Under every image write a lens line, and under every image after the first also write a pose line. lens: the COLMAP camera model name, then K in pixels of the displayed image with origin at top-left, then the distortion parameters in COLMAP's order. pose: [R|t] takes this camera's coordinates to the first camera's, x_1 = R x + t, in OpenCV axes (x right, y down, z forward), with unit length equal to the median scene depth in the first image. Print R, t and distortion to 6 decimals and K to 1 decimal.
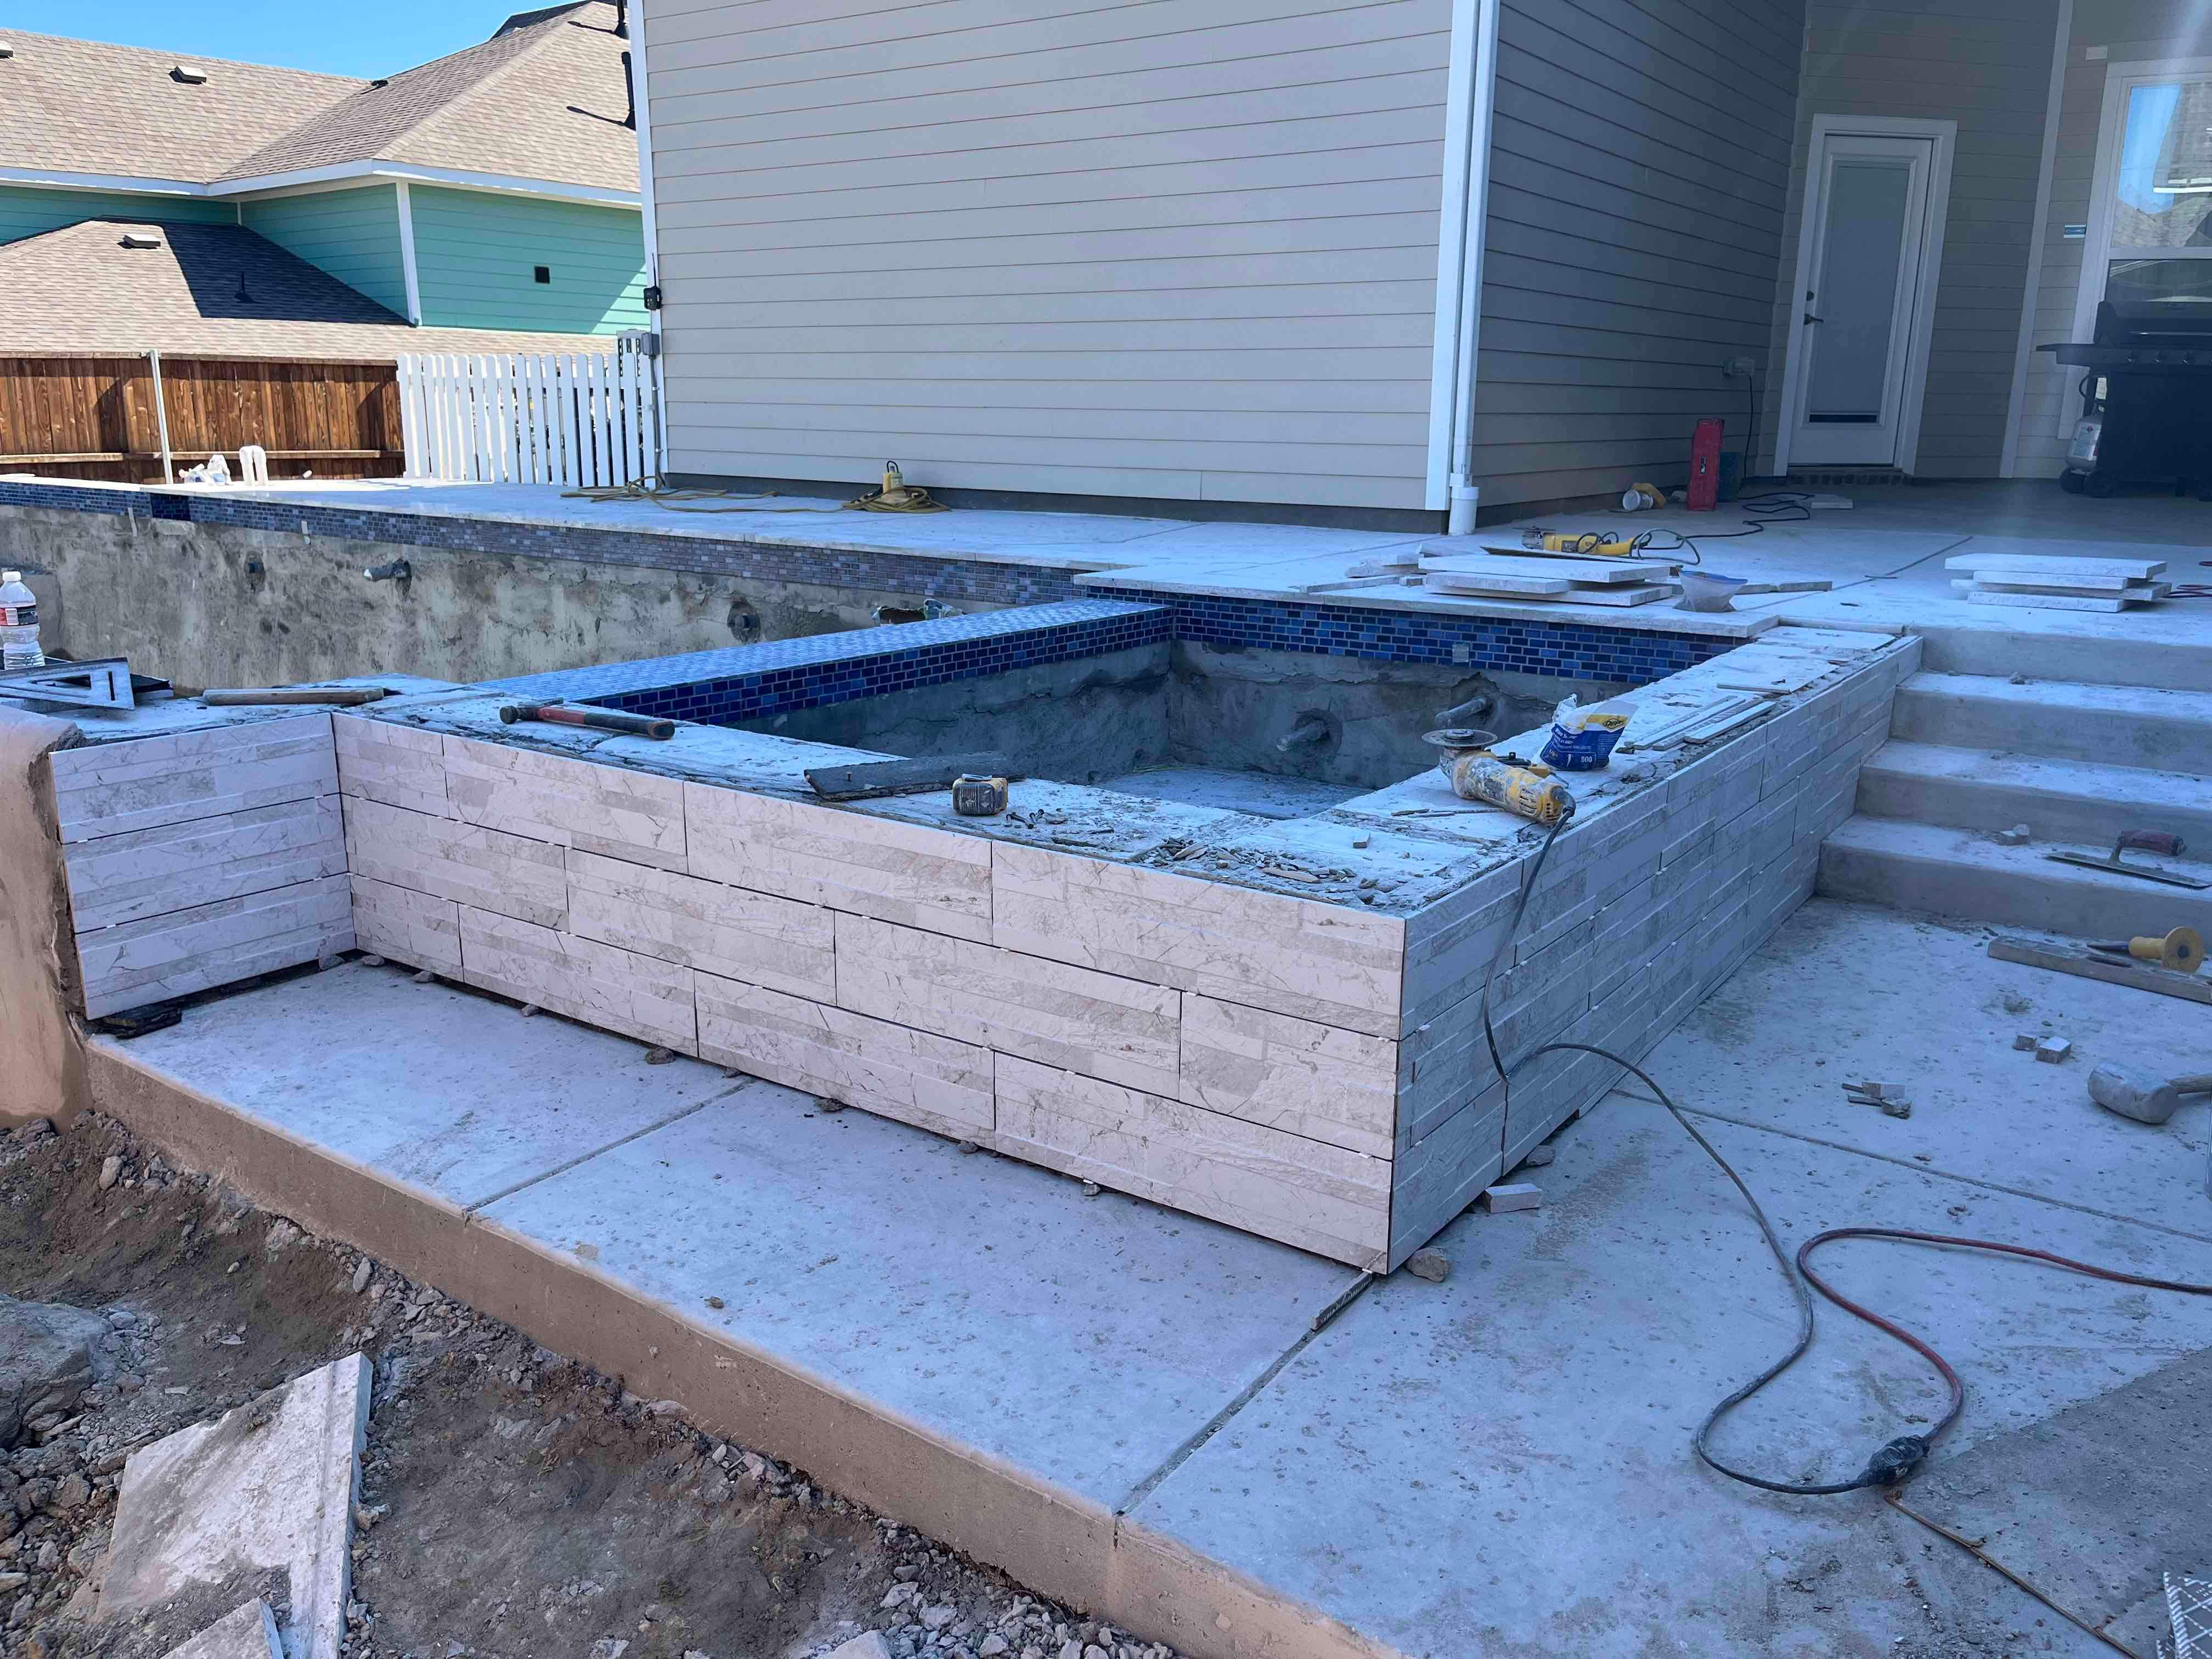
lens RADIAL K [[1723.1, 0, 1151.5], [0, 1723.1, 846.3], [0, 0, 1]] dist [0.051947, -0.078930]
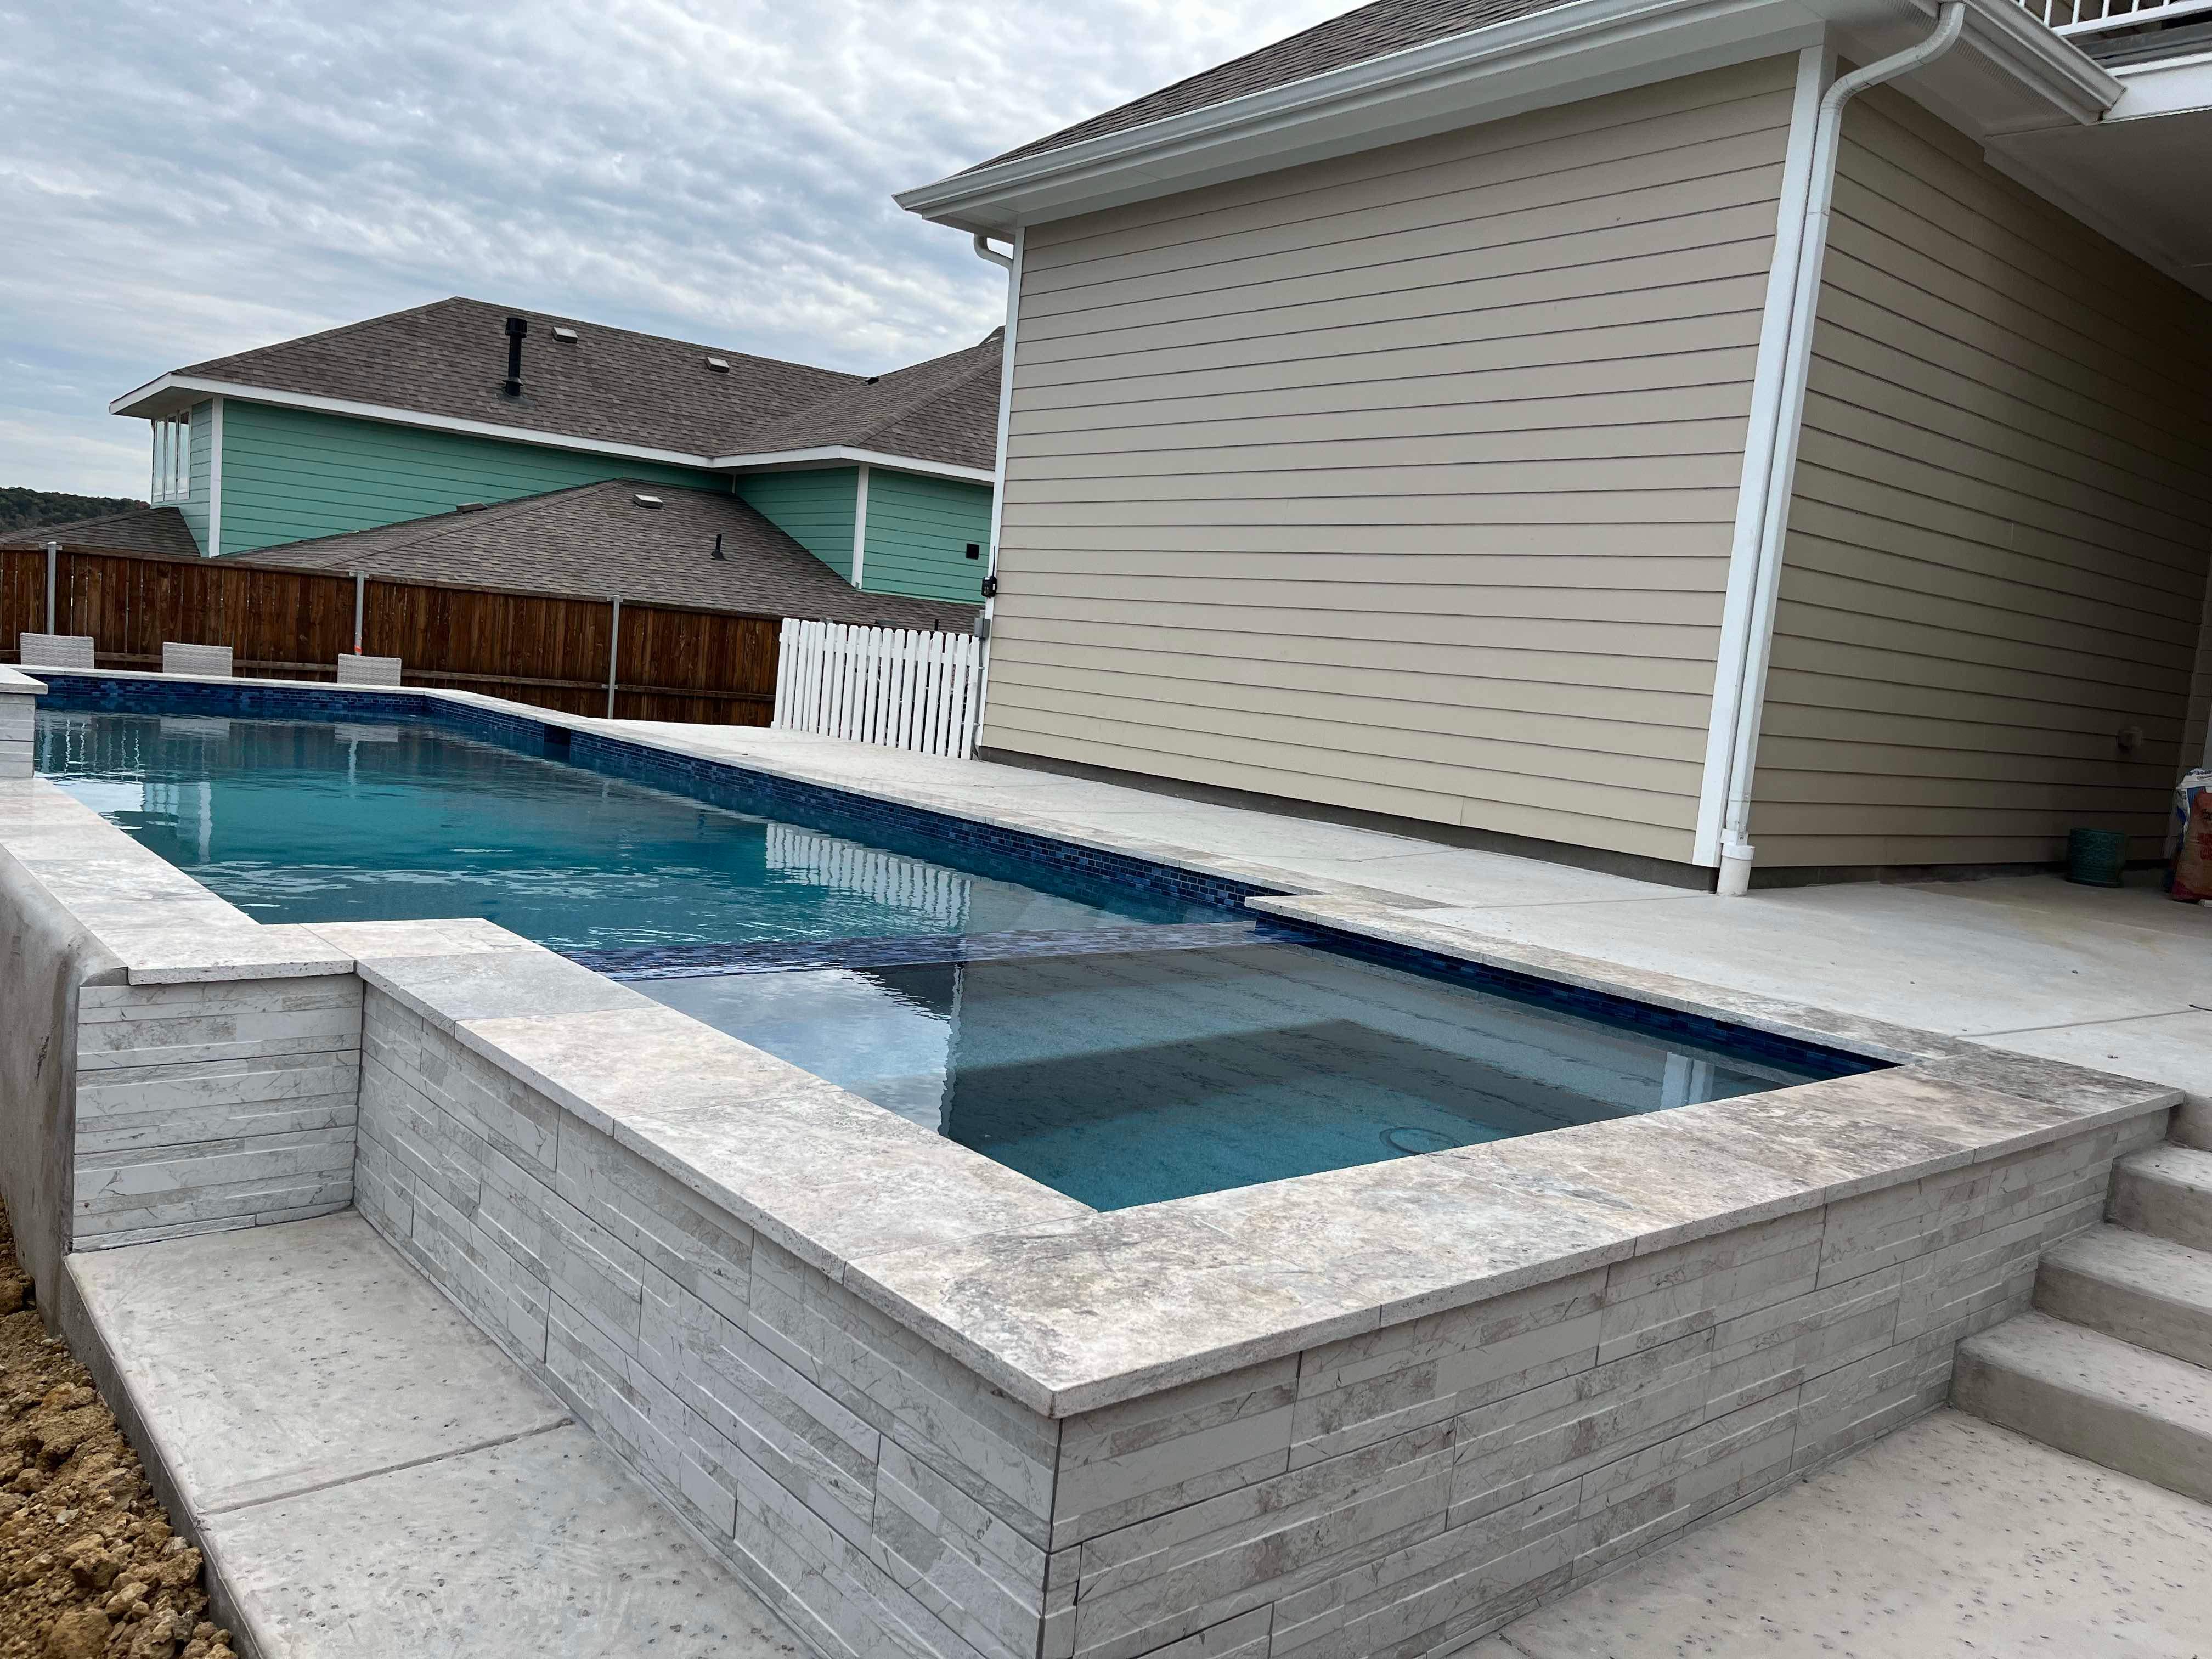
lens RADIAL K [[1723.1, 0, 1112.4], [0, 1723.1, 845.1], [0, 0, 1]] dist [0.051947, -0.078930]
pose [[0.958190, 0.105550, -0.265953, 0.187492], [-0.145528, 0.980051, -0.135355, -0.060680], [0.246361, 0.168400, 0.954436, 0.069752]]
